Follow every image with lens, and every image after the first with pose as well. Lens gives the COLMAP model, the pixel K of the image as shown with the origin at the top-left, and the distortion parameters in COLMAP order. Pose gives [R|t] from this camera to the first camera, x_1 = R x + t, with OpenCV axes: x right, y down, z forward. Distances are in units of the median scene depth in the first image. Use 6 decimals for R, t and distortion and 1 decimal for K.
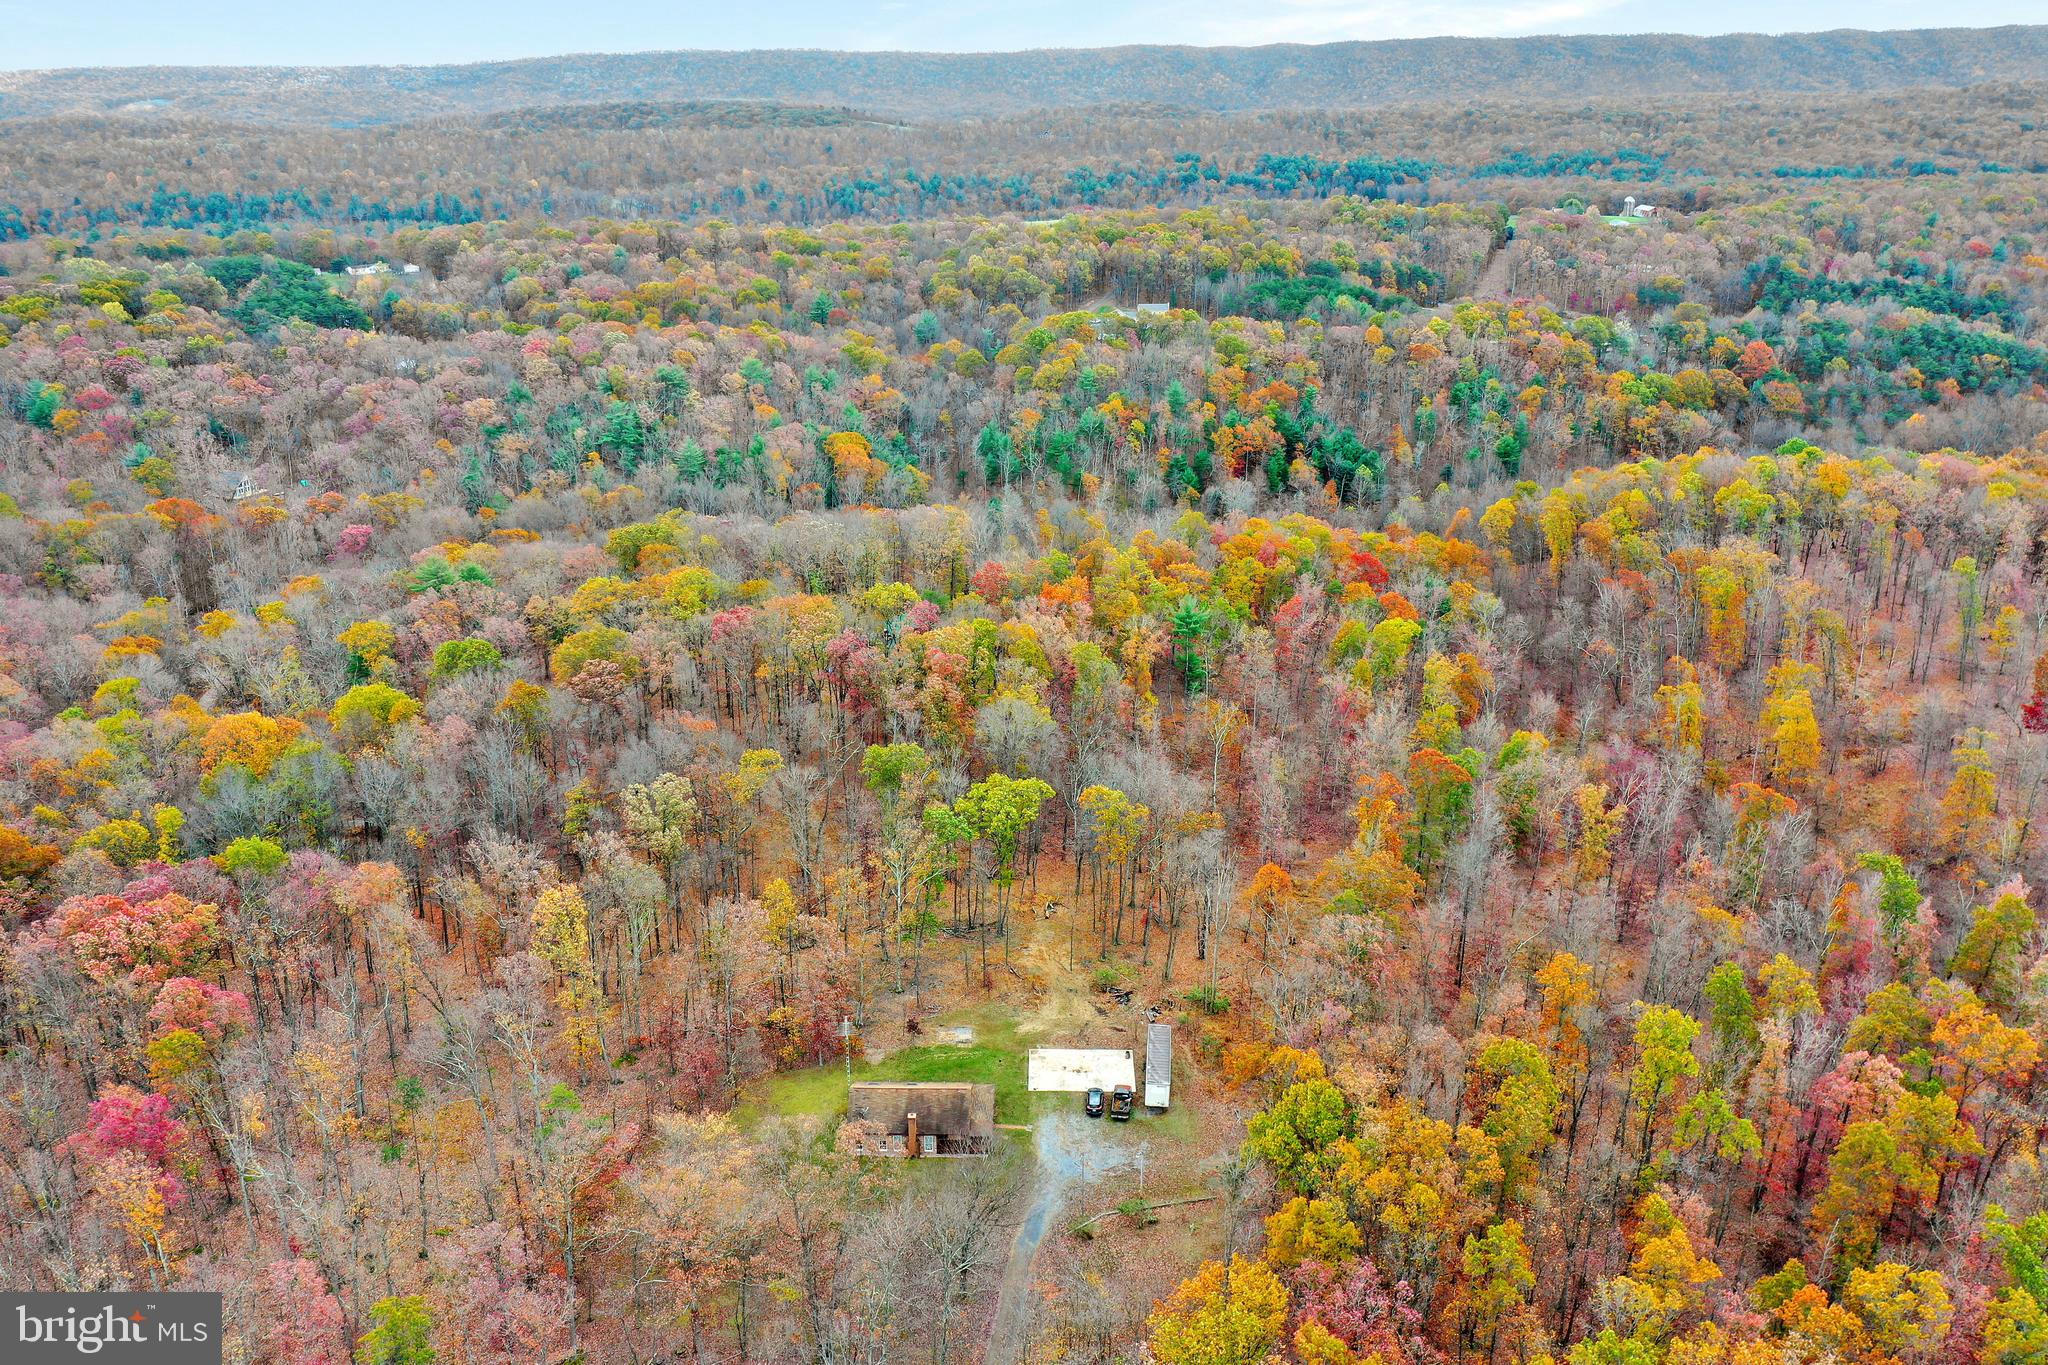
lens RADIAL K [[1657.1, 0, 1024.0], [0, 1657.1, 682.5], [0, 0, 1]] dist [0.005907, -0.004516]
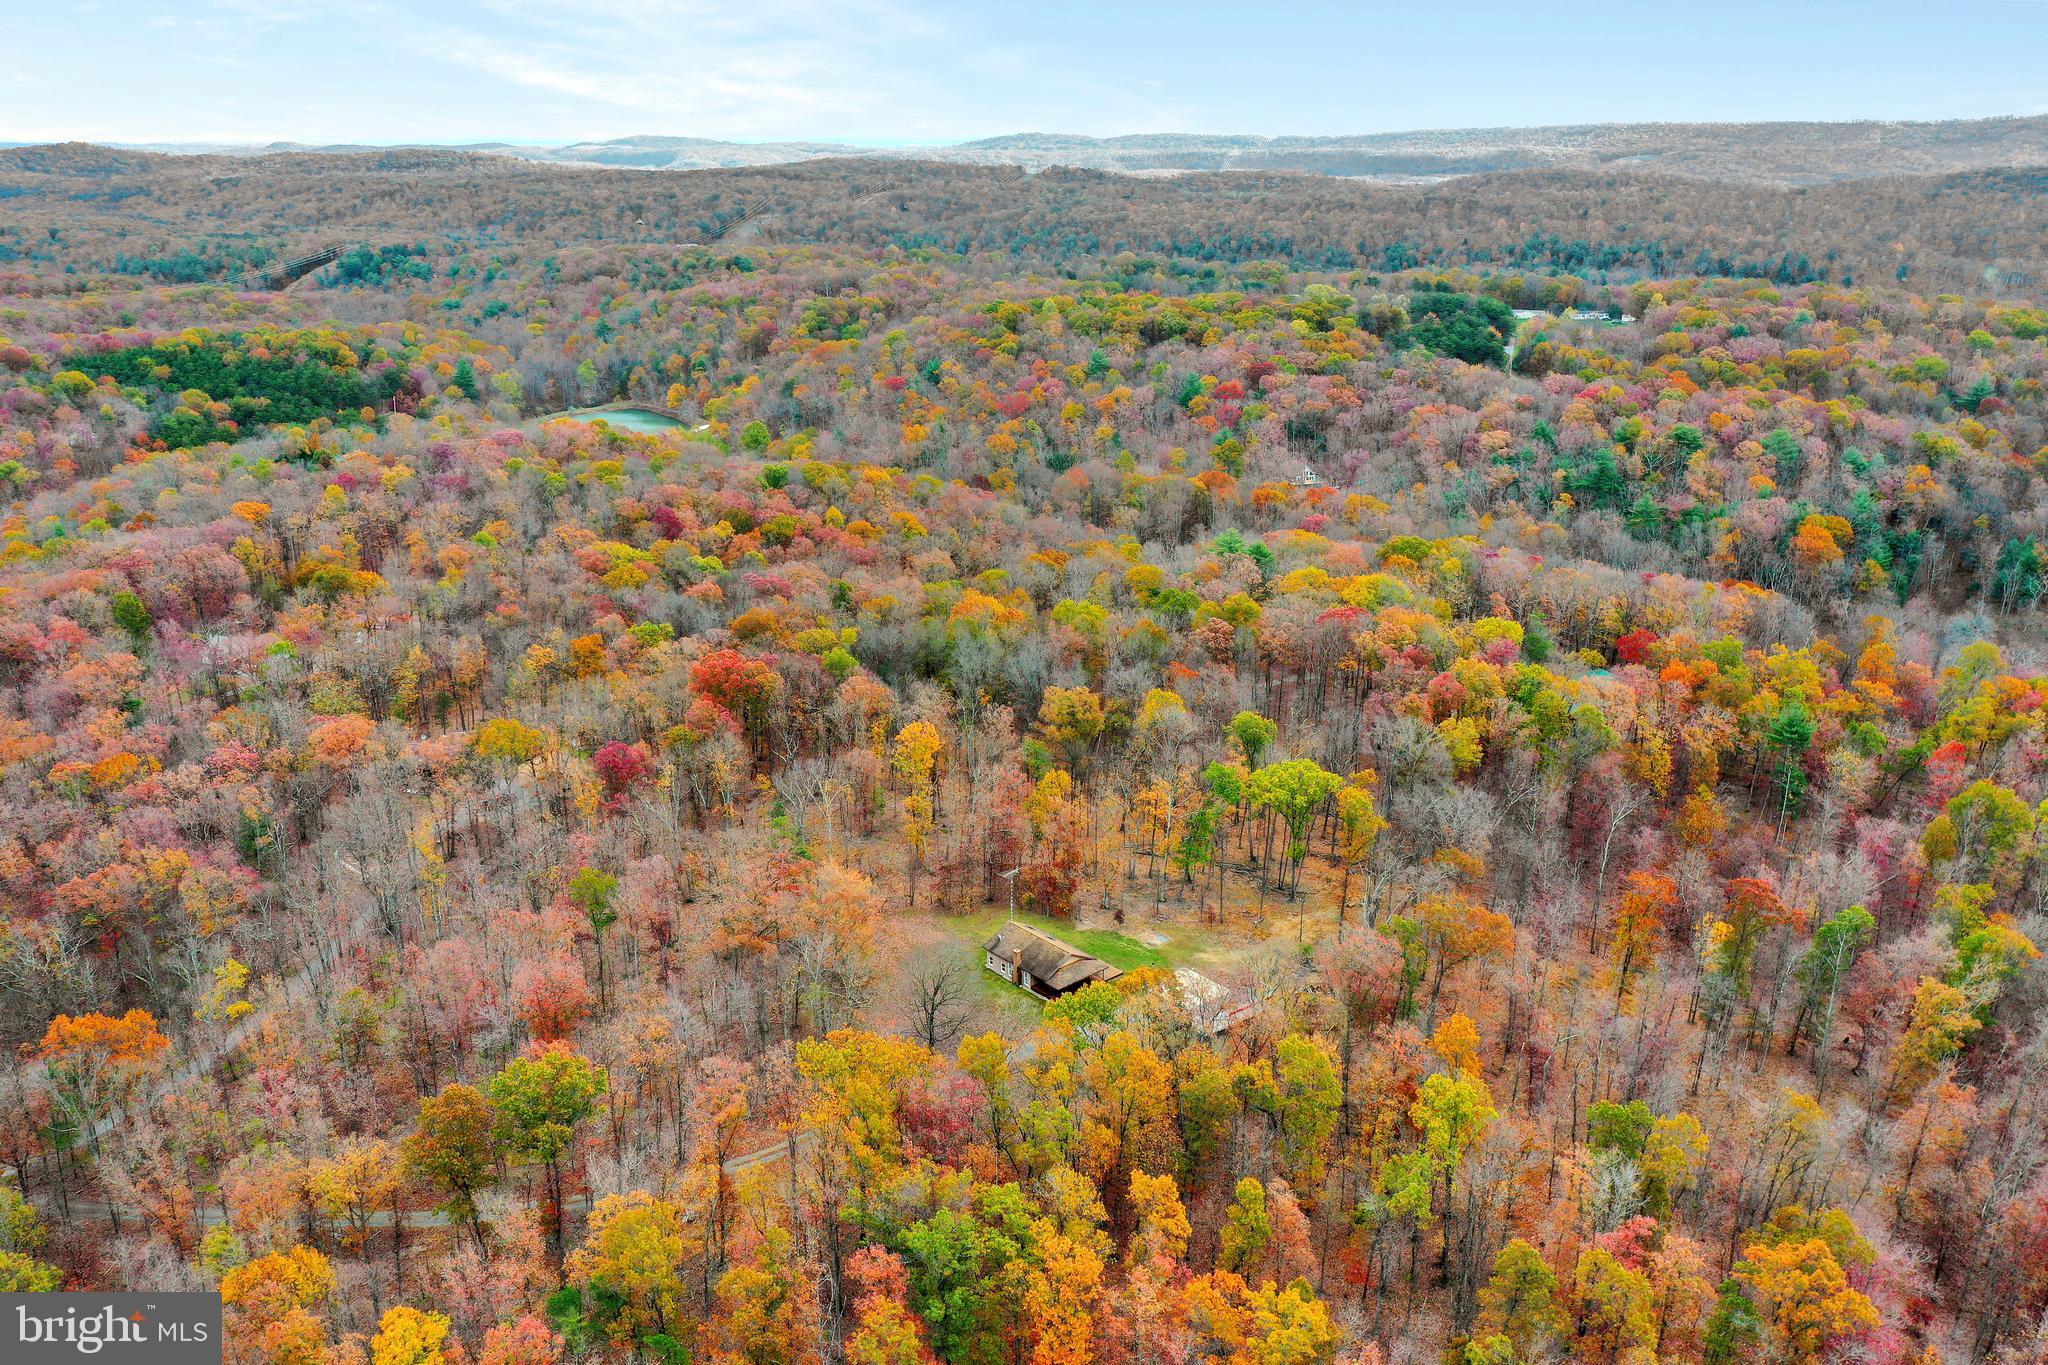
lens RADIAL K [[1663.8, 0, 1024.0], [0, 1663.8, 682.5], [0, 0, 1]] dist [0.002040, 0.000199]
pose [[0.674312, 0.235250, -0.699972, 0.240848], [-0.256833, 0.963433, 0.076377, -0.012220], [0.692344, 0.128274, 0.710075, 0.017783]]
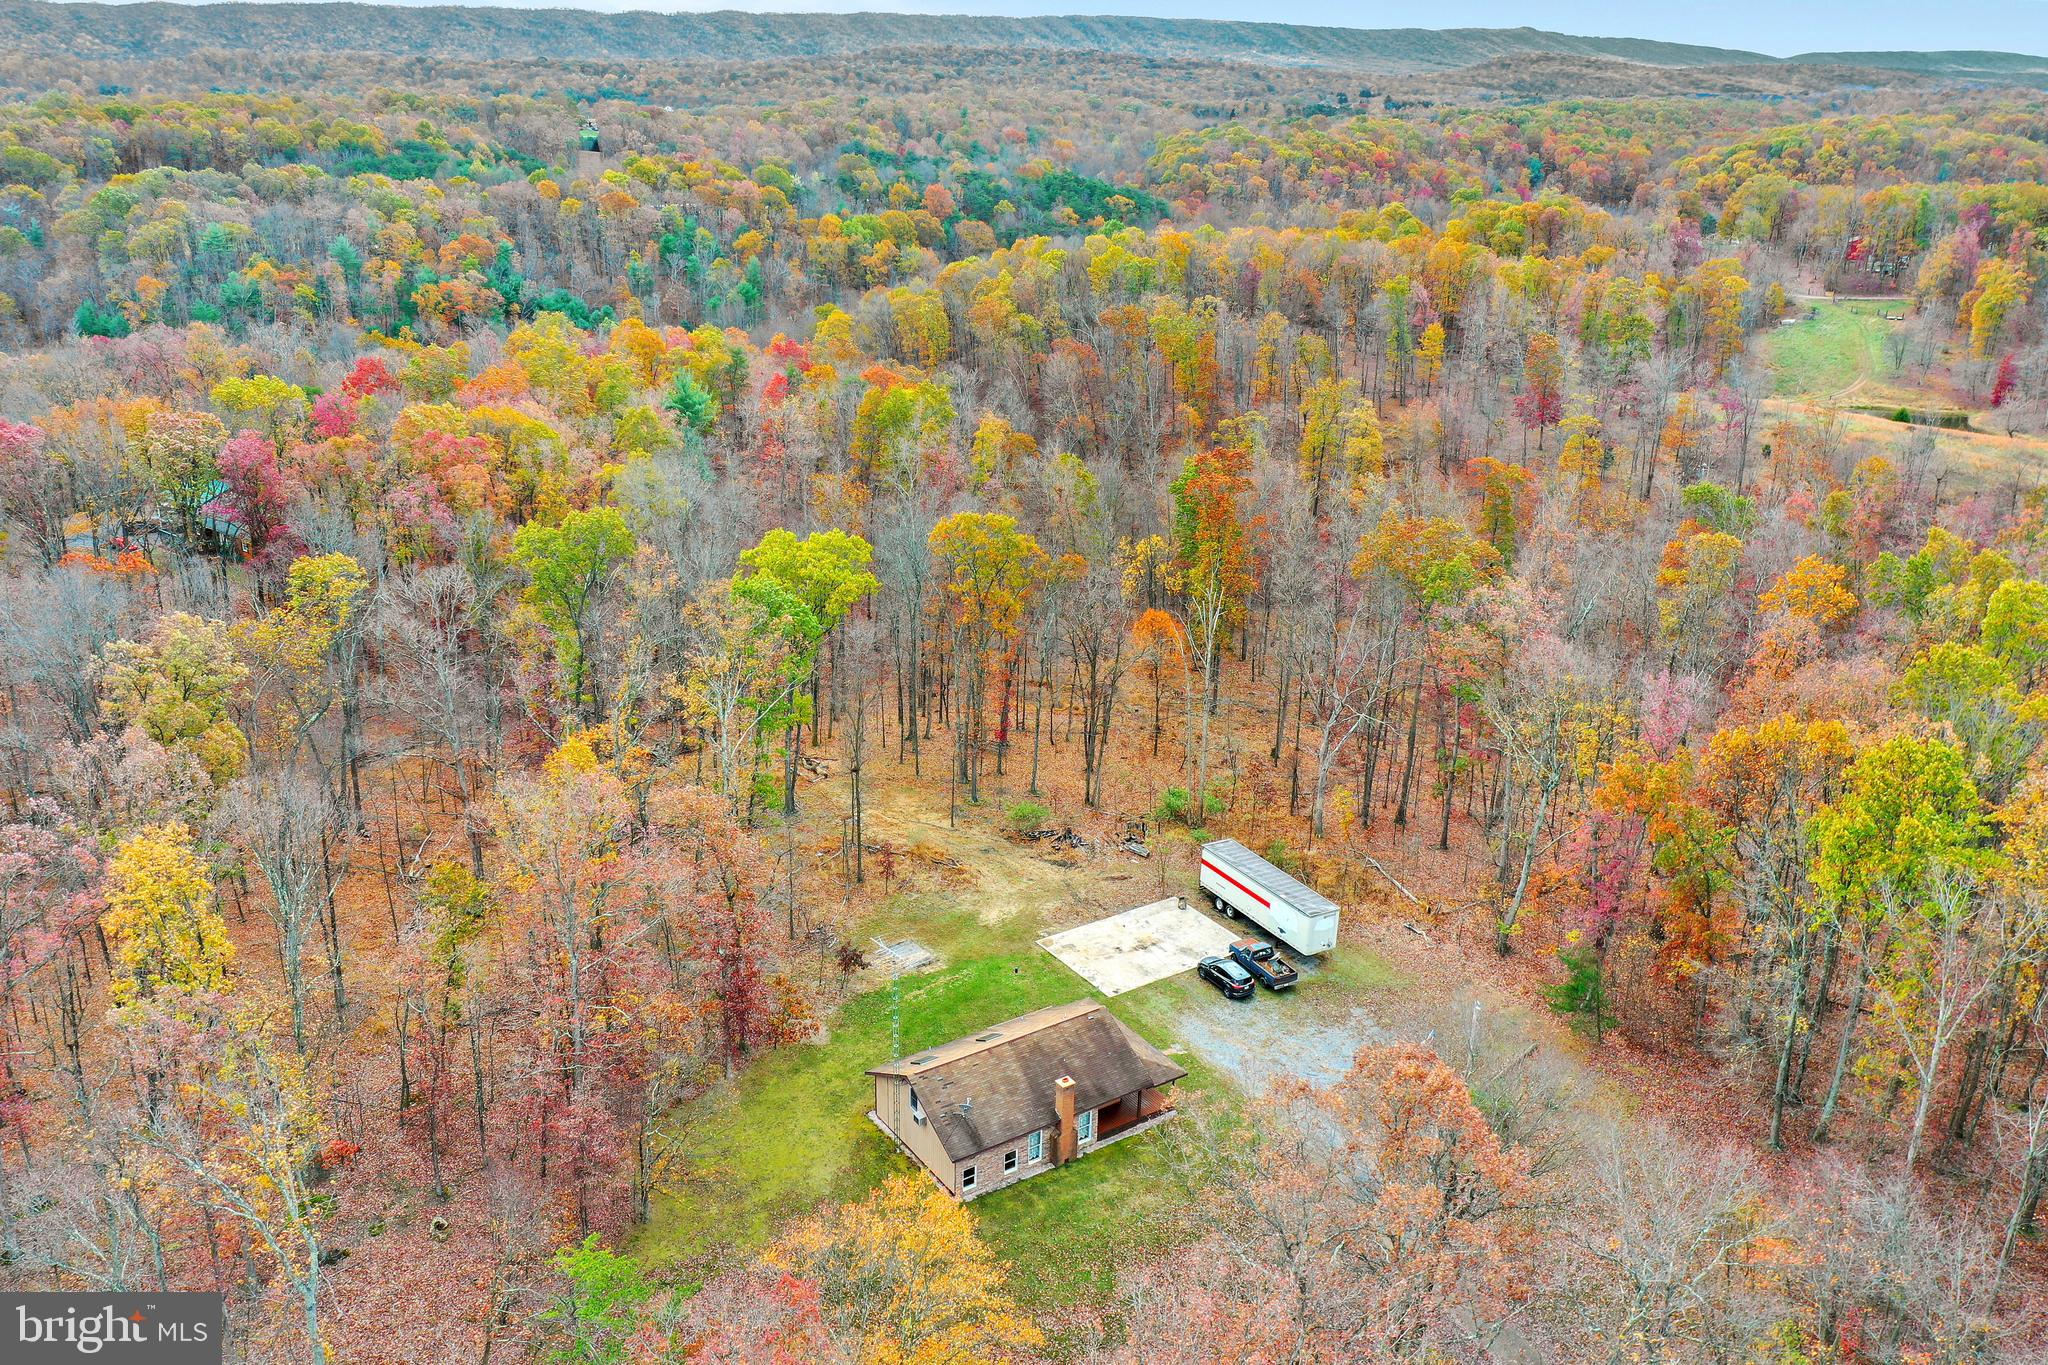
lens RADIAL K [[1643.9, 0, 1024.0], [0, 1643.9, 682.5], [0, 0, 1]] dist [0.000512, 0.000874]
pose [[0.817955, -0.185186, 0.544661, -0.099852], [0.180833, 0.981548, 0.062159, 0.032853], [-0.546121, 0.047650, 0.836350, 0.176906]]
